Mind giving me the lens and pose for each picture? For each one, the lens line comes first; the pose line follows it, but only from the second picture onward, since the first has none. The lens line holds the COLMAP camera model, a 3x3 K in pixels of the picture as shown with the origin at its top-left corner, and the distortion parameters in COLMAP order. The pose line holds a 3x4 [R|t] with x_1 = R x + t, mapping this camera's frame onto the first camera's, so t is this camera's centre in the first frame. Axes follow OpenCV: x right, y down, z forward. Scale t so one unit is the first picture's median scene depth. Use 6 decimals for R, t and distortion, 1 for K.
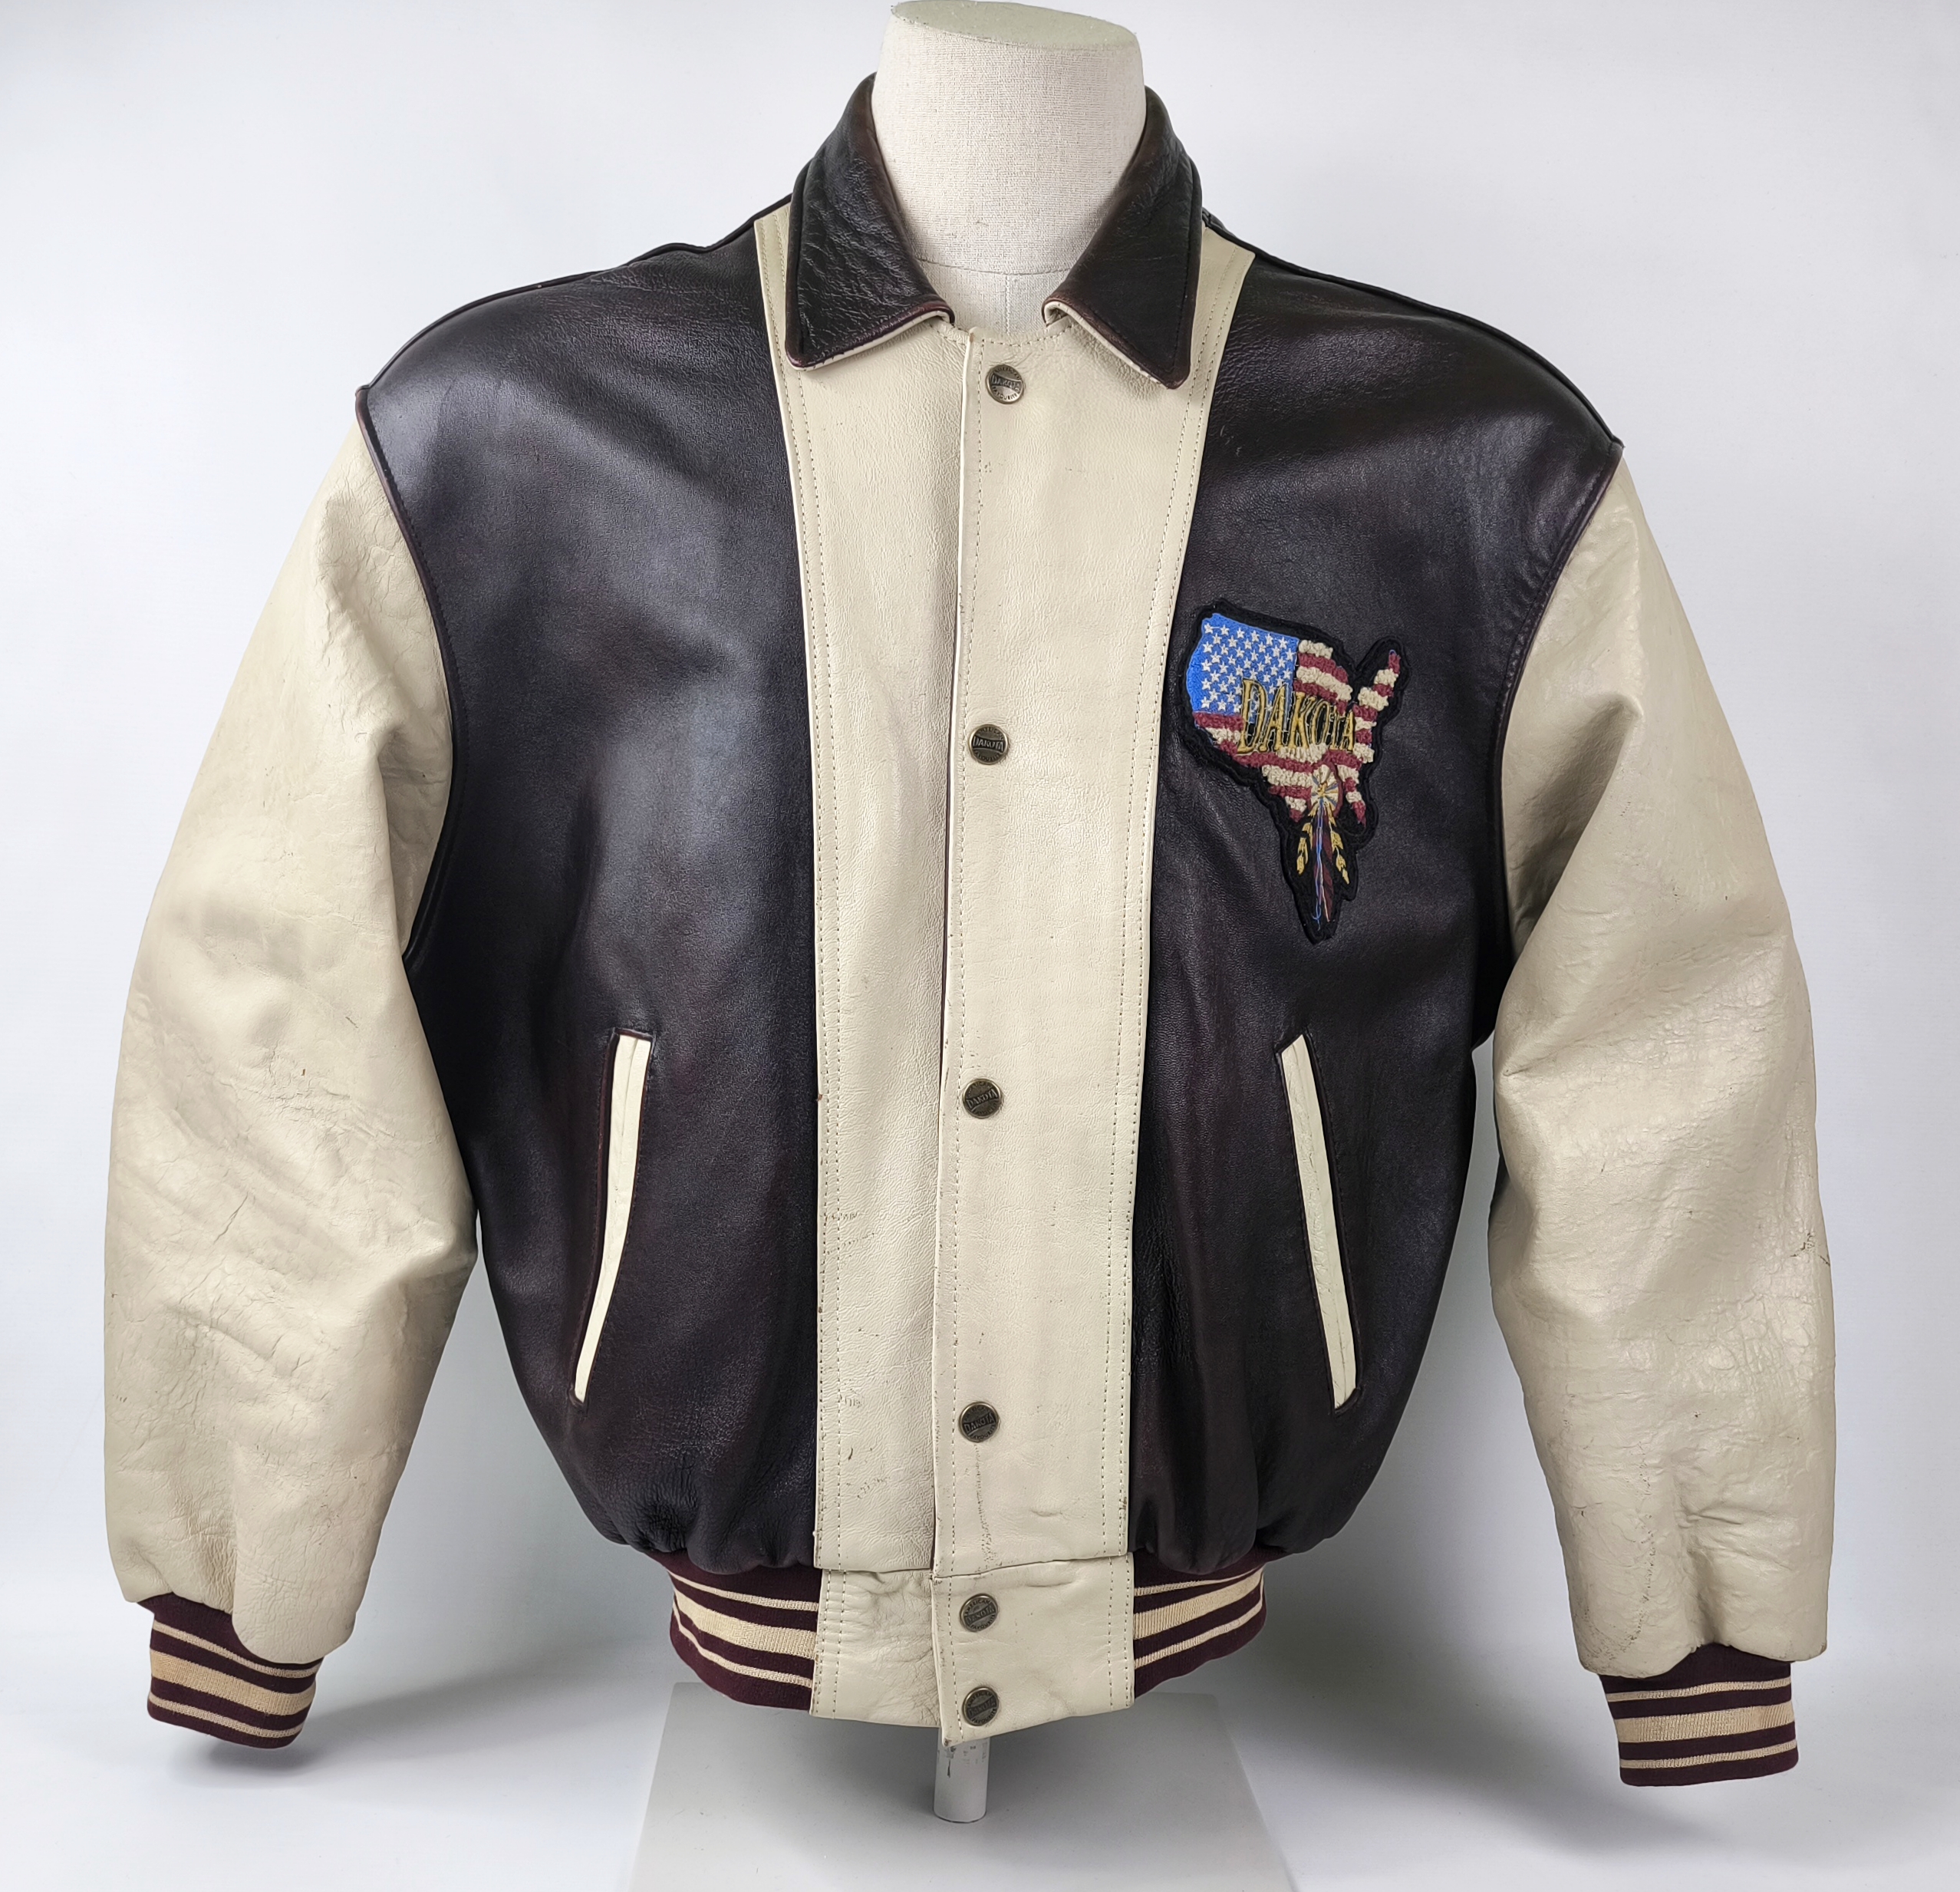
lens RADIAL K [[1916.2, 0, 977.6], [0, 1916.2, 1015.4], [0, 0, 1]] dist [0.013827, -0.002770]
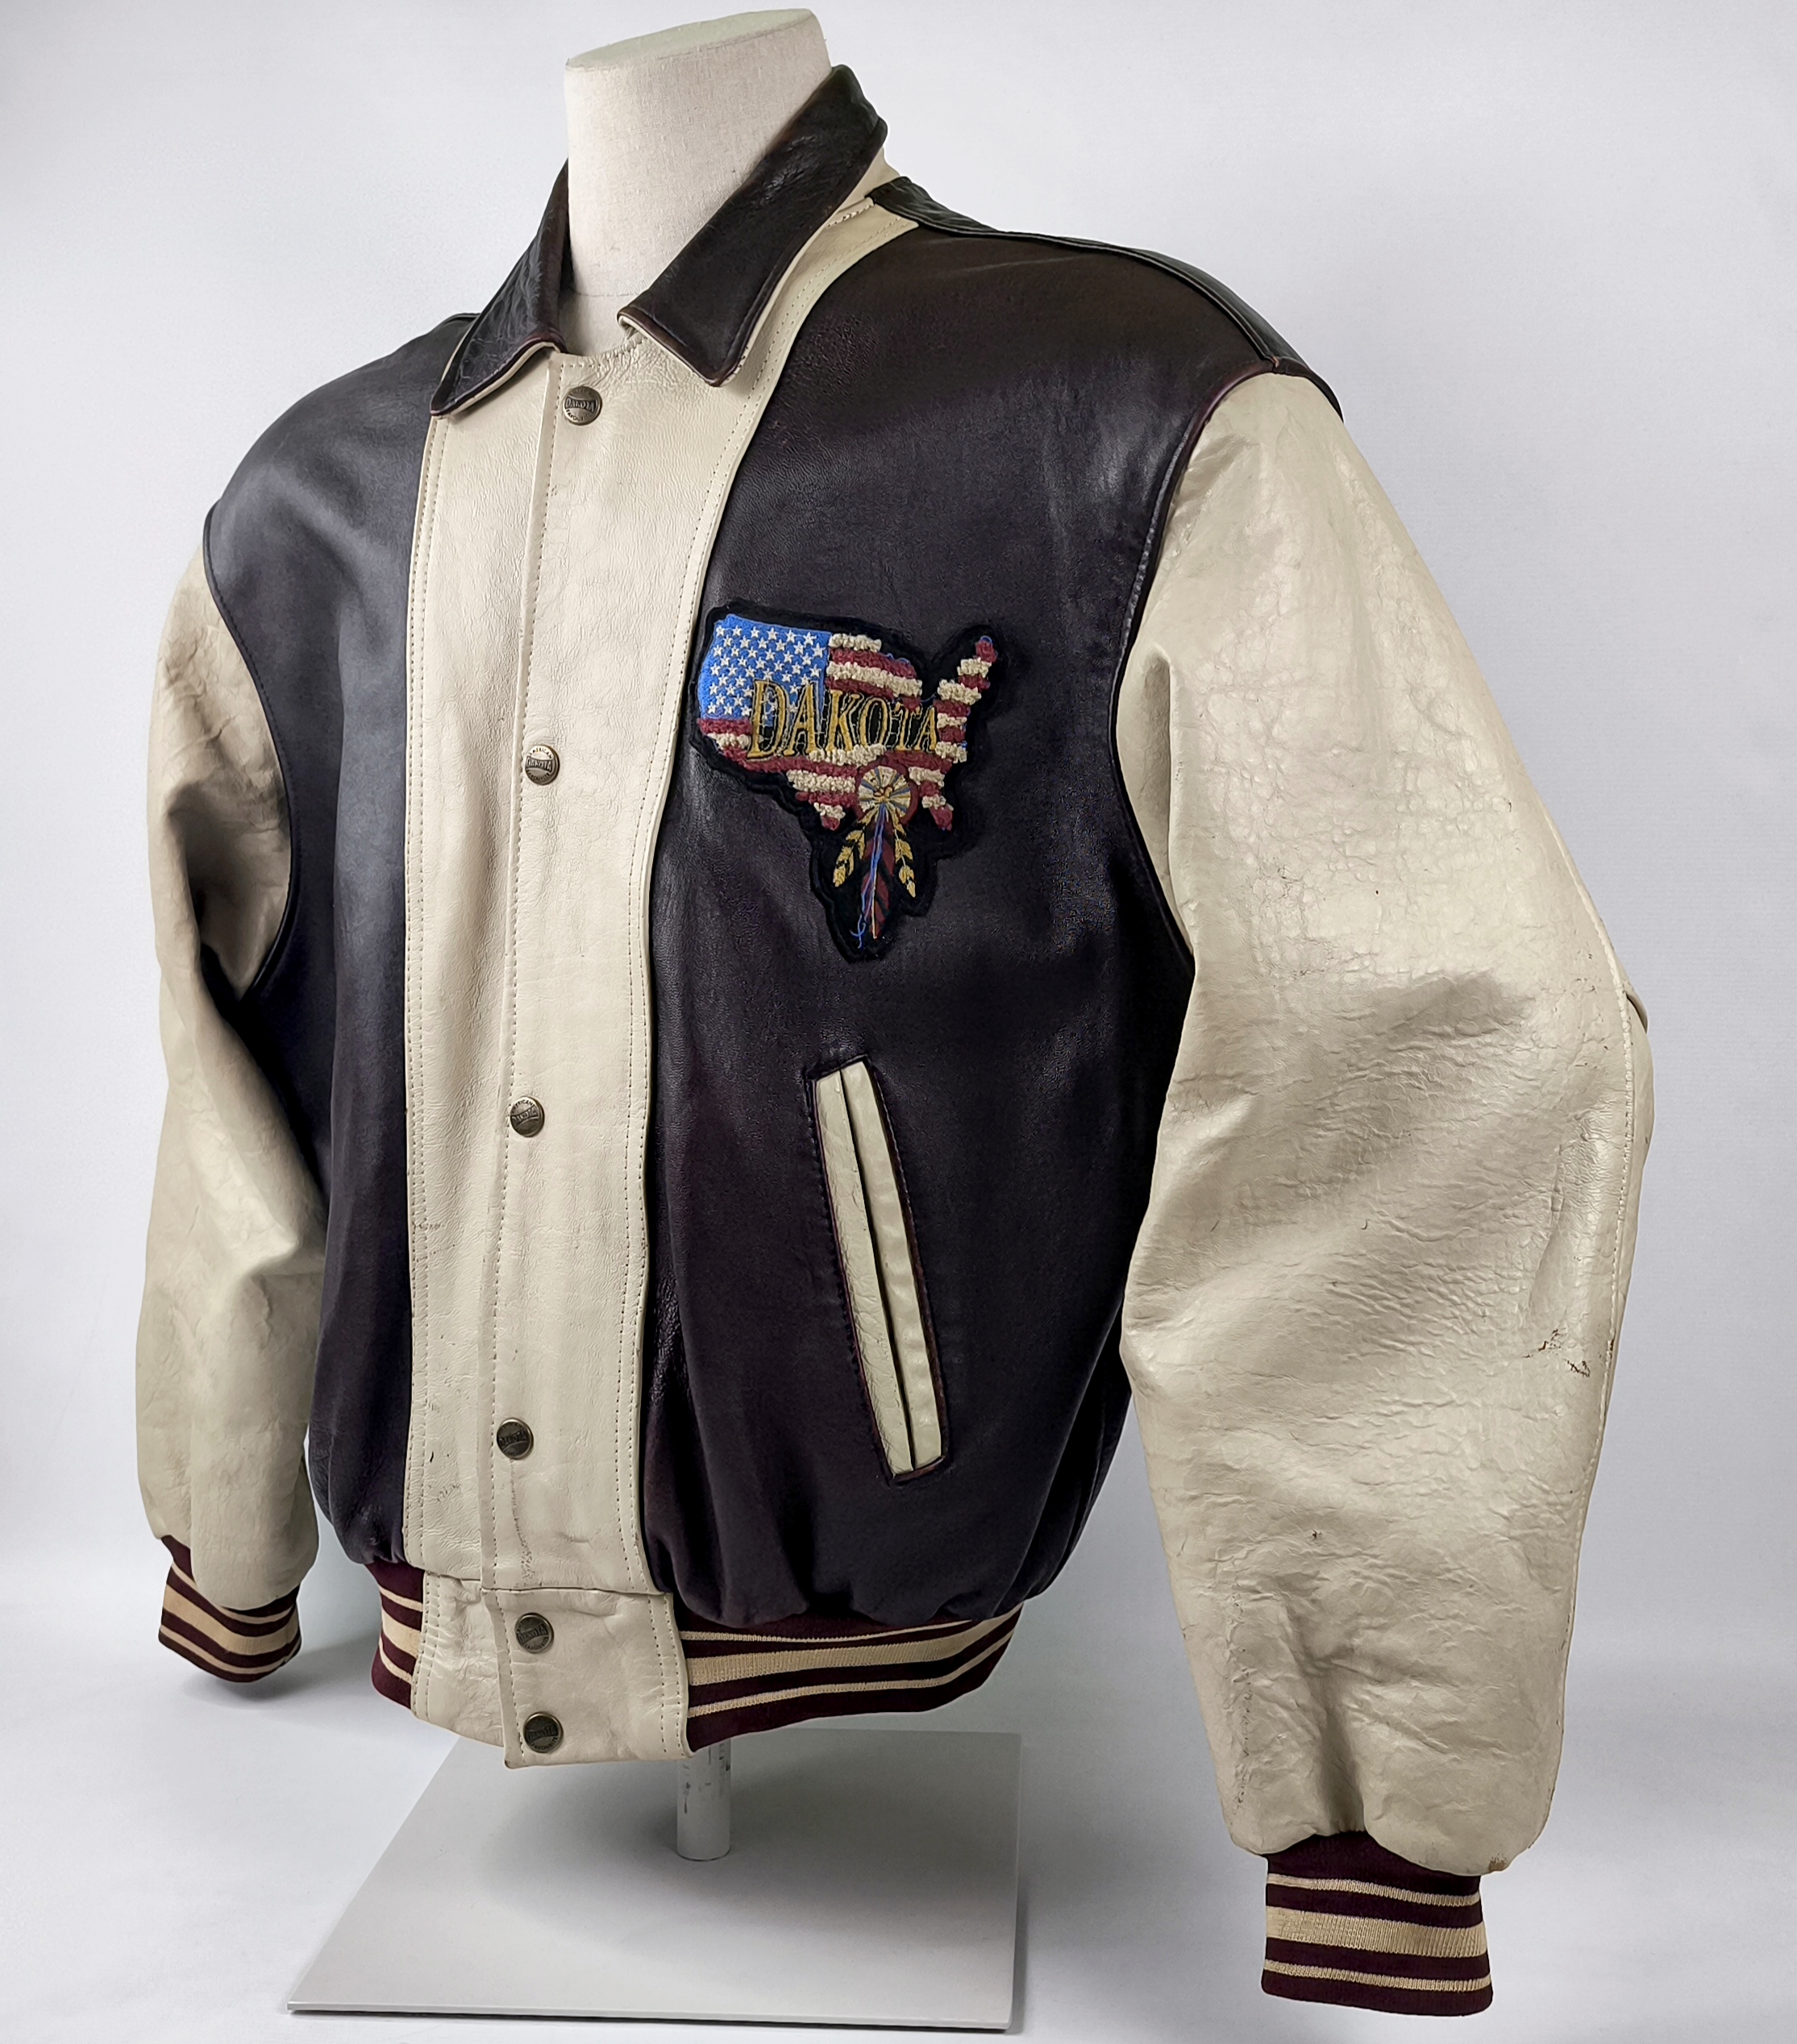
lens RADIAL K [[2091.2, 0, 958.1], [0, 2091.2, 1090.8], [0, 0, 1]] dist [0.002969, 0.010239]
pose [[0.865420, 0.019005, -0.500686, 0.707994], [-0.028396, 0.999535, -0.011143, 0.033685], [0.500242, 0.023861, 0.865557, 0.154713]]
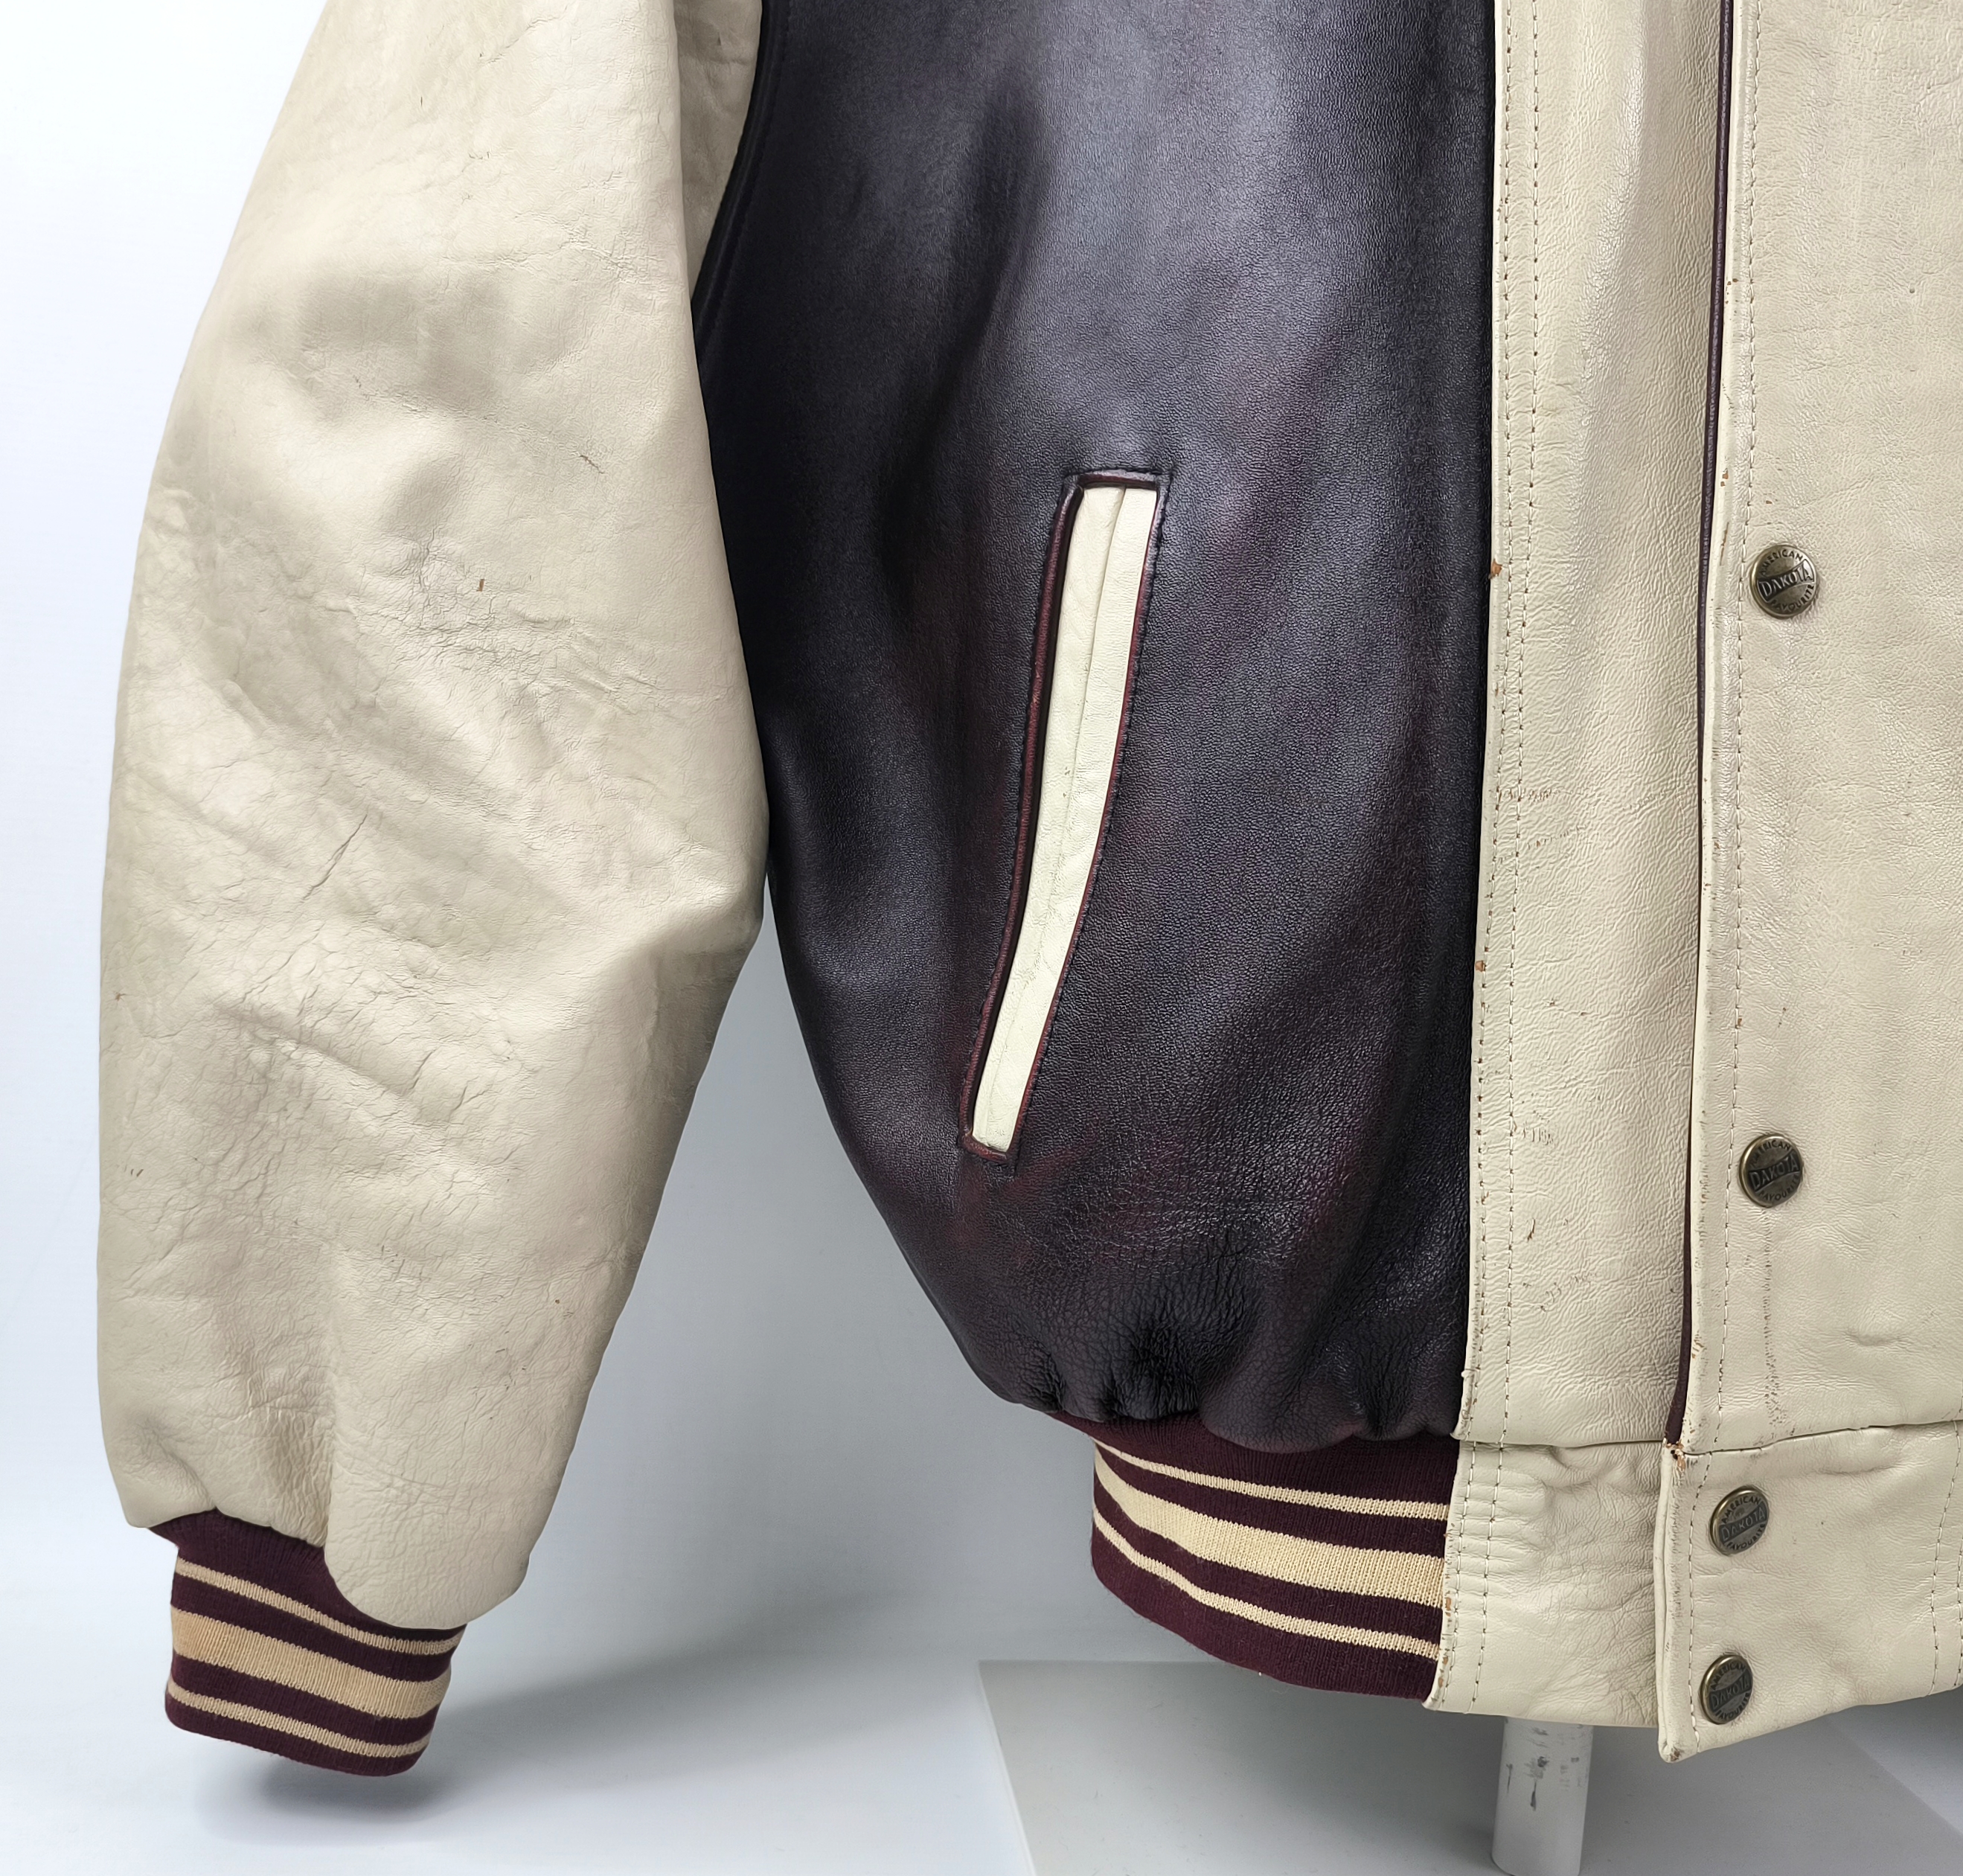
lens RADIAL K [[2079.1, 0, 1088.2], [0, 2079.1, 939.7], [0, 0, 1]] dist [0.019554, -0.015899]
pose [[0.997852, 0.012546, 0.064296, -0.221563], [-0.012112, 0.999901, -0.007127, 0.144477], [-0.064380, 0.006333, 0.997905, 0.394028]]
